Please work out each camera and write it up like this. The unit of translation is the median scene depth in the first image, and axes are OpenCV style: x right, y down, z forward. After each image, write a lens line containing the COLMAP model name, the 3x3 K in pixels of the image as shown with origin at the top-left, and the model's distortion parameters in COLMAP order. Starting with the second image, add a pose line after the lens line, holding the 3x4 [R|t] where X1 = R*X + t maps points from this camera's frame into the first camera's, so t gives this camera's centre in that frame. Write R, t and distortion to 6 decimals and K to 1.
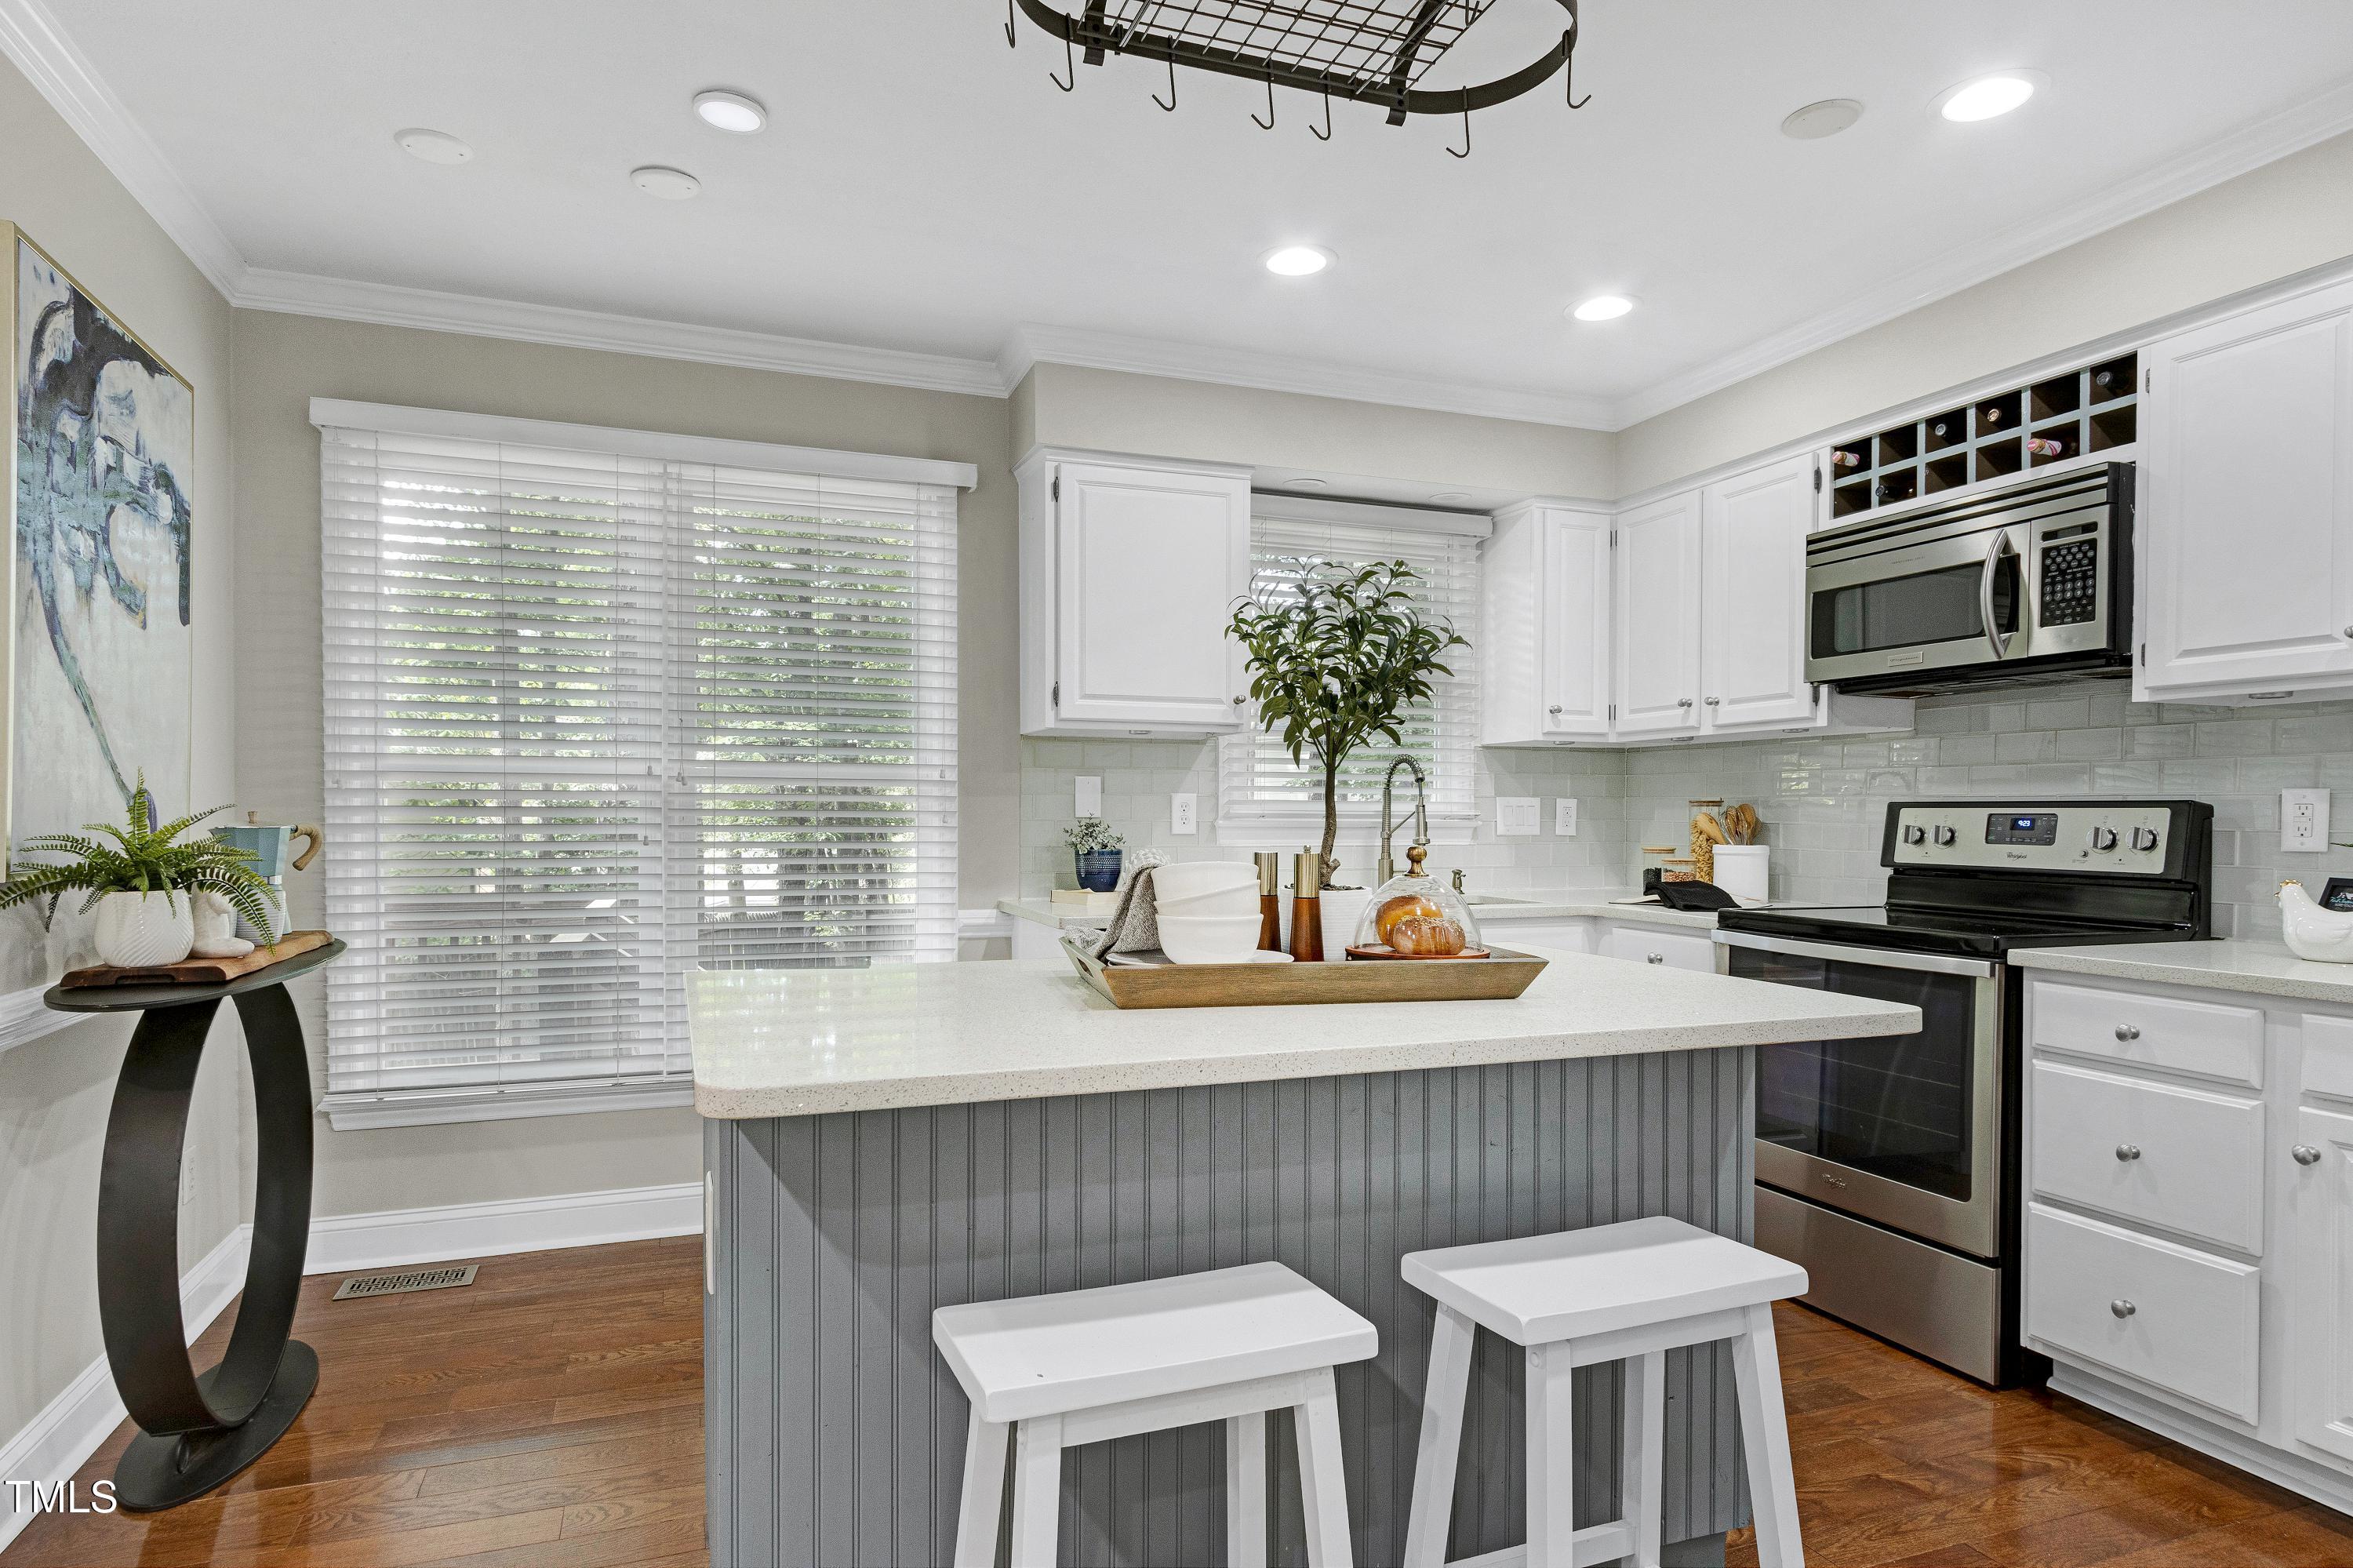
lens RADIAL K [[1302.2, 0, 1153.5], [0, 1302.2, 830.3], [0, 0, 1]] dist [0.012614, -0.006958]
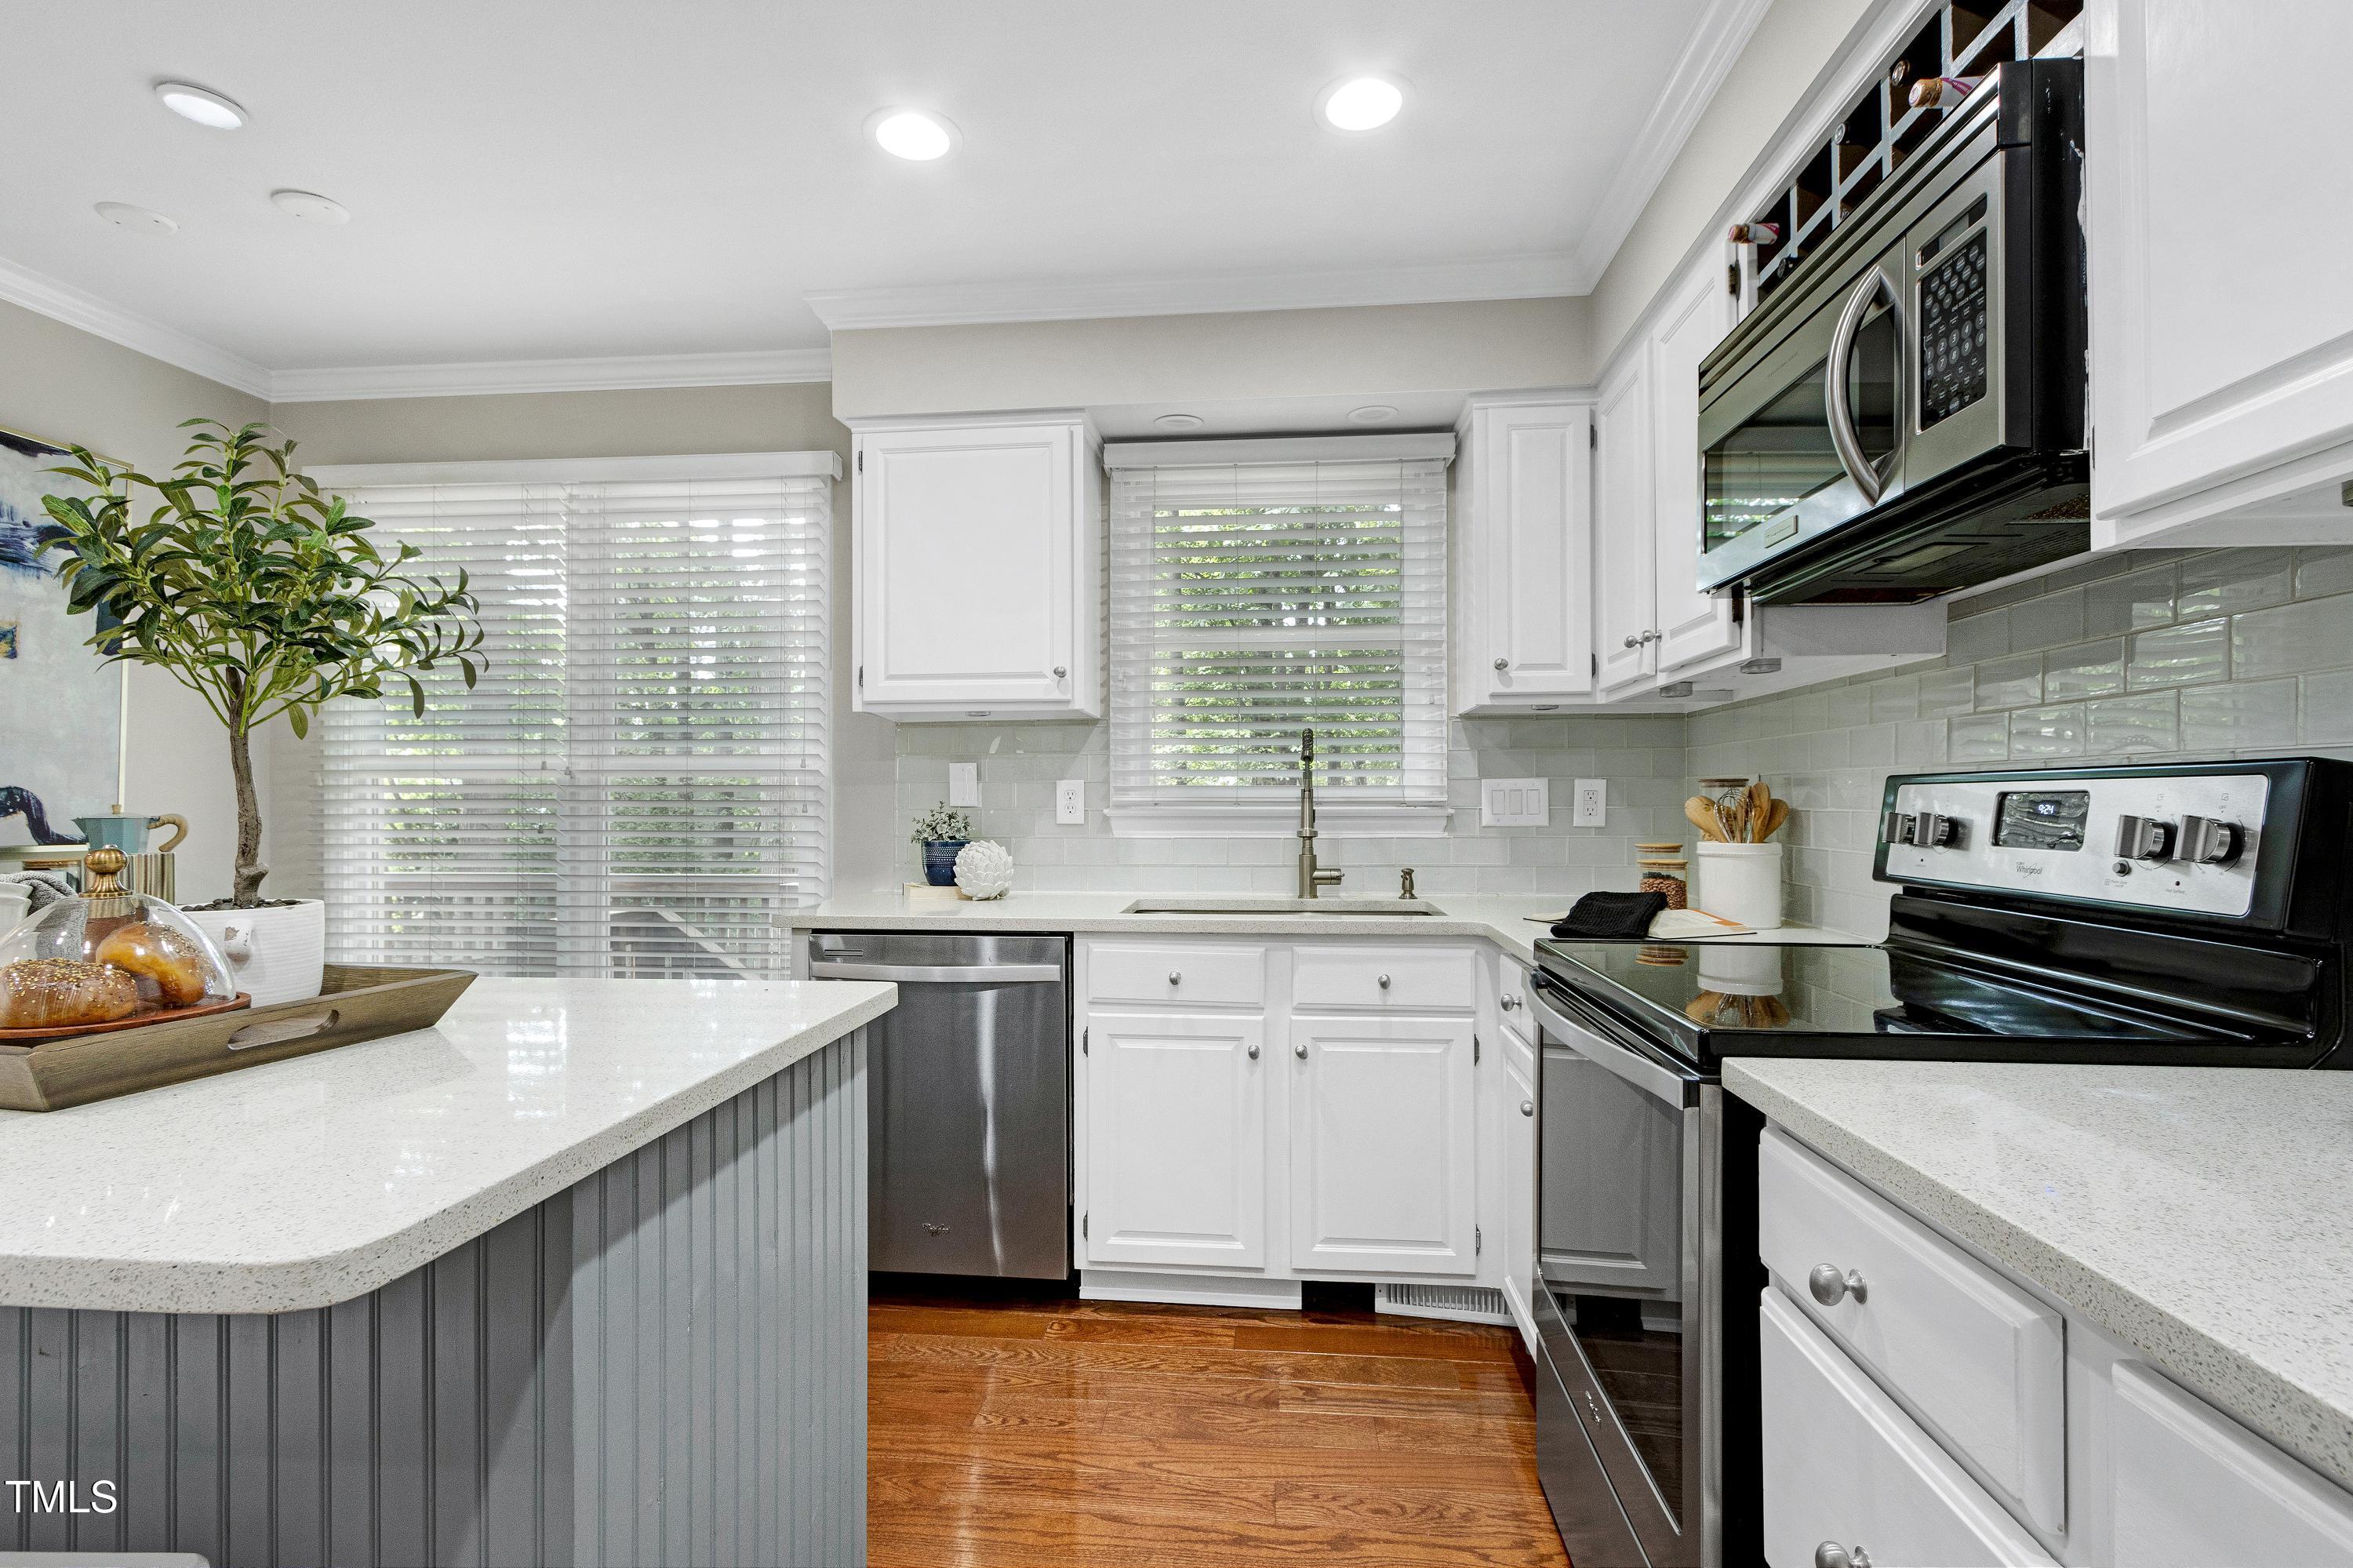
lens RADIAL K [[1092.4, 0, 1172.2], [0, 1092.4, 792.5], [0, 0, 1]] dist [0.003081, -0.000684]
pose [[0.902851, -0.010217, -0.429832, 0.536406], [0.000087, 0.999722, -0.023579, -0.001605], [0.429954, 0.021251, 0.902601, 0.436106]]
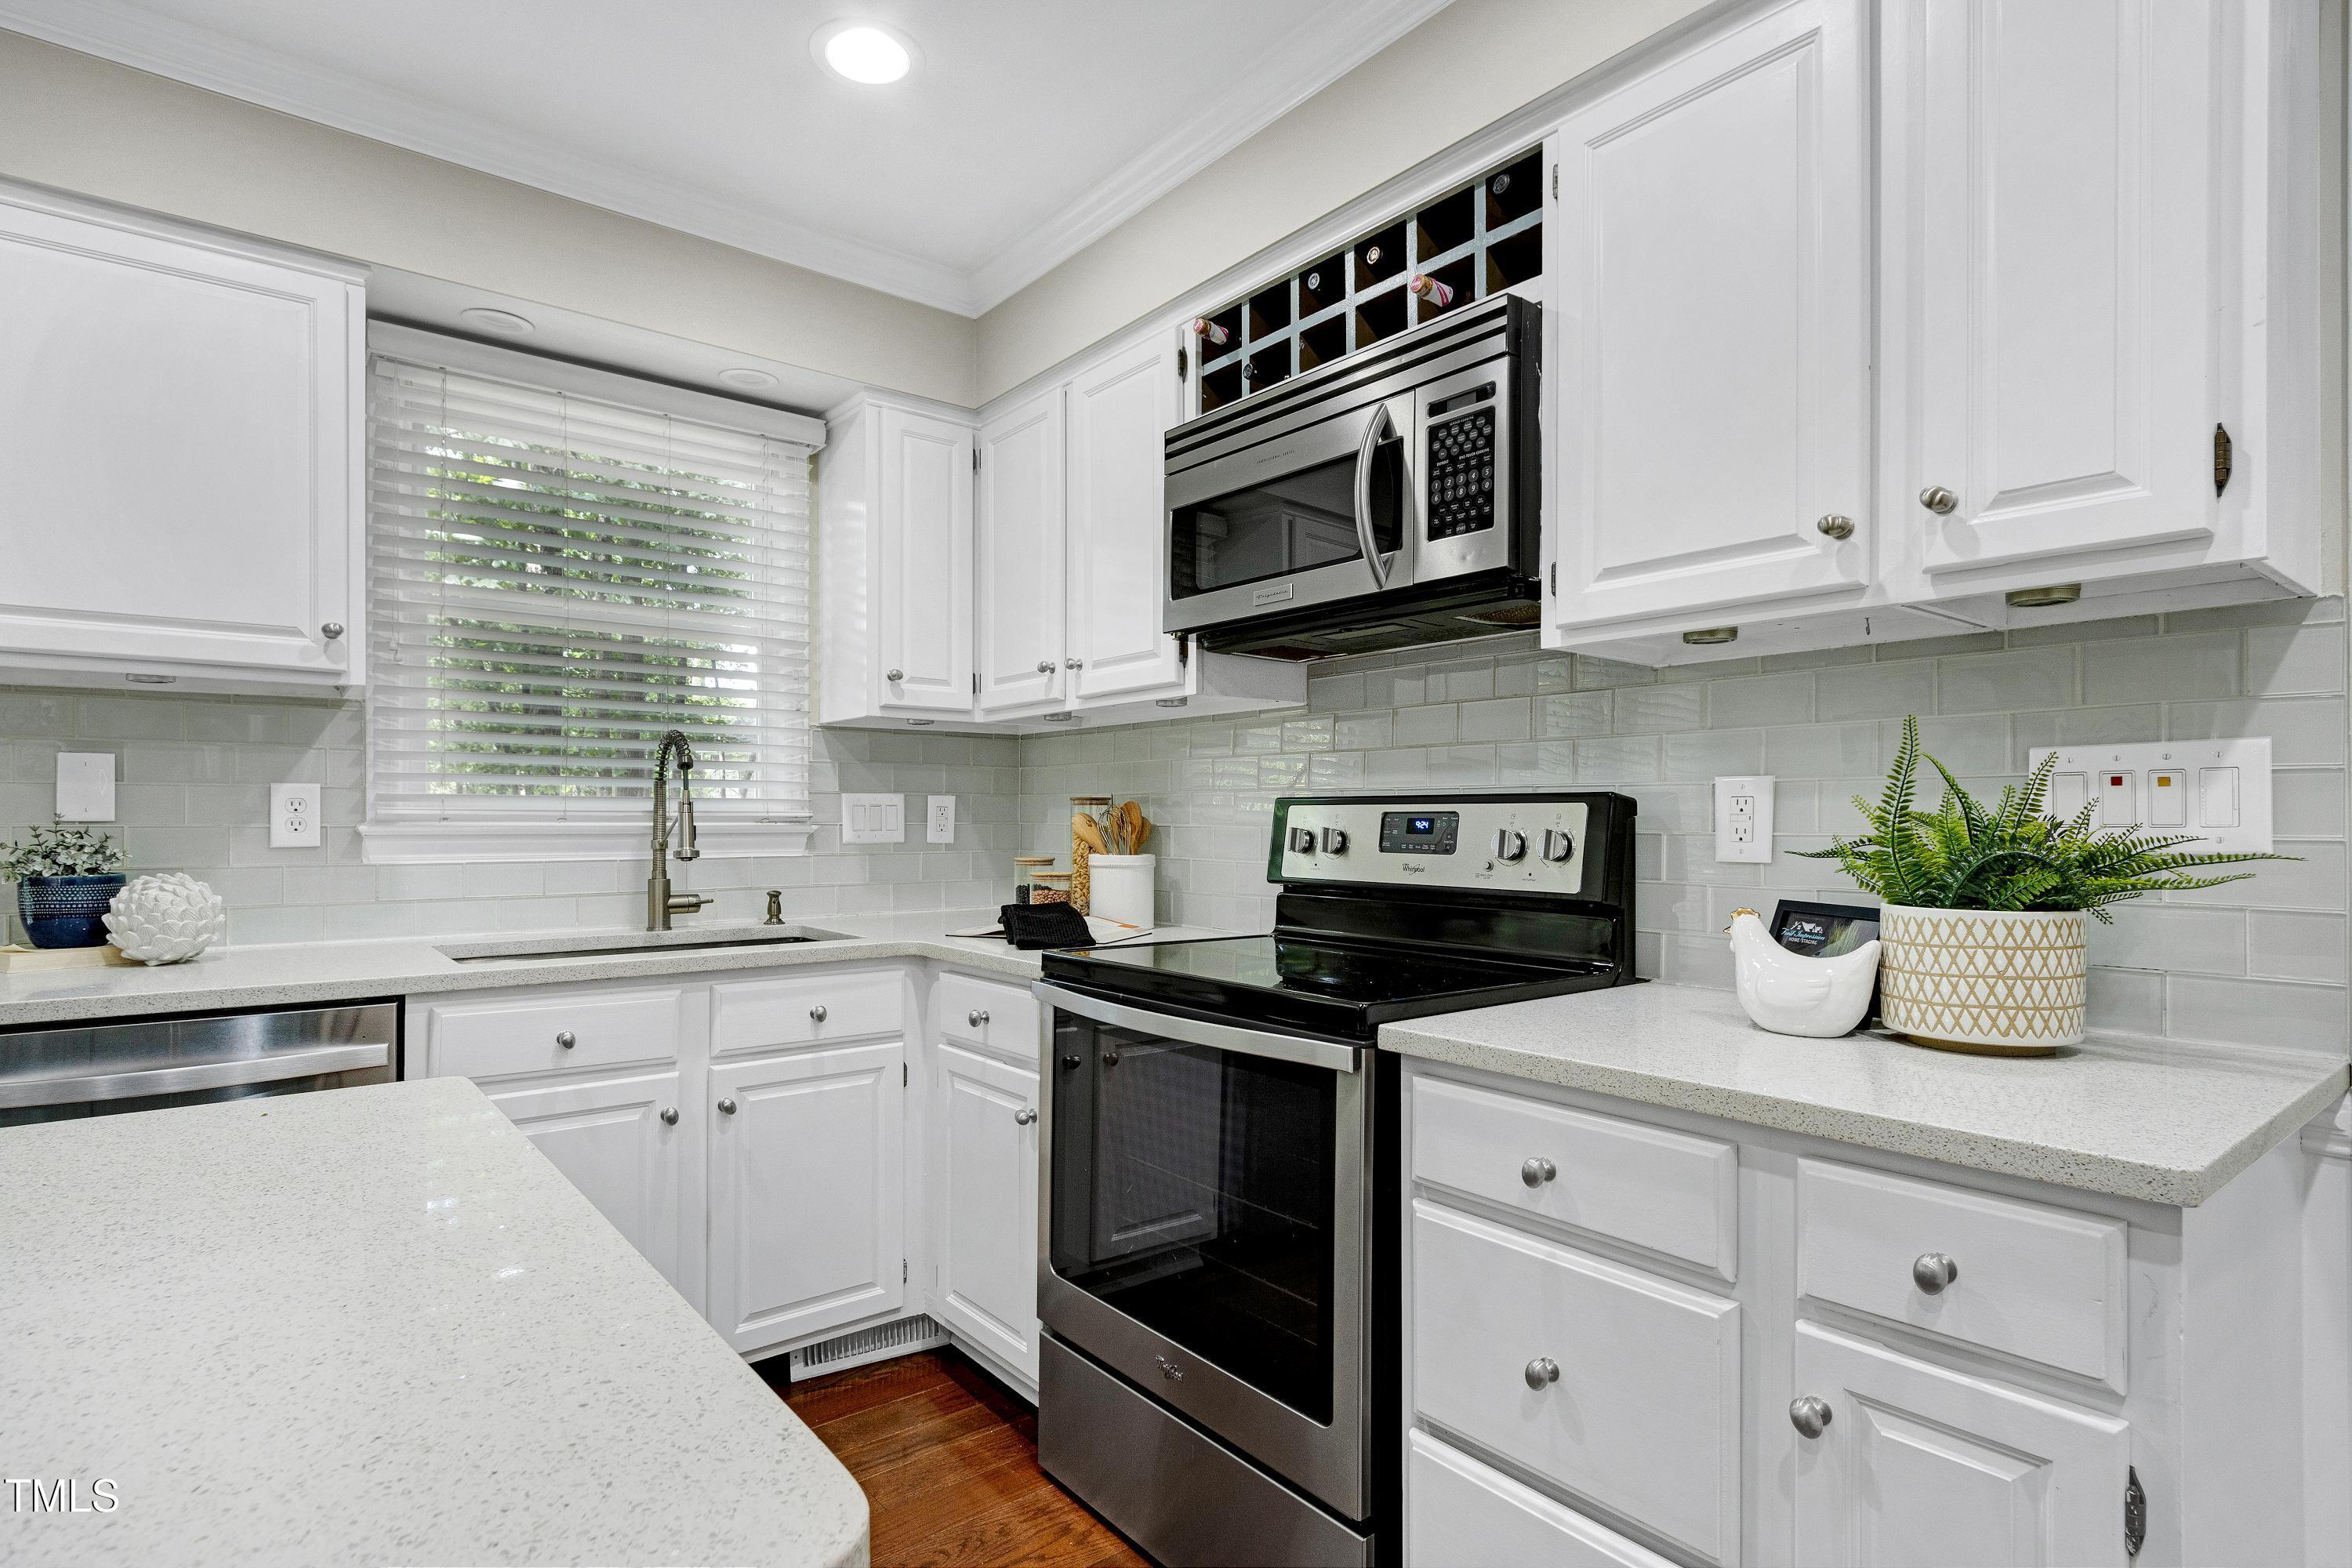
lens RADIAL K [[1169.9, 0, 1152.4], [0, 1169.9, 815.5], [0, 0, 1]] dist [0.003337, -0.000697]
pose [[0.949620, -0.001529, 0.313400, 0.311562], [0.006322, 0.999878, -0.014276, -0.002084], [-0.313340, 0.015538, 0.949514, 0.415310]]
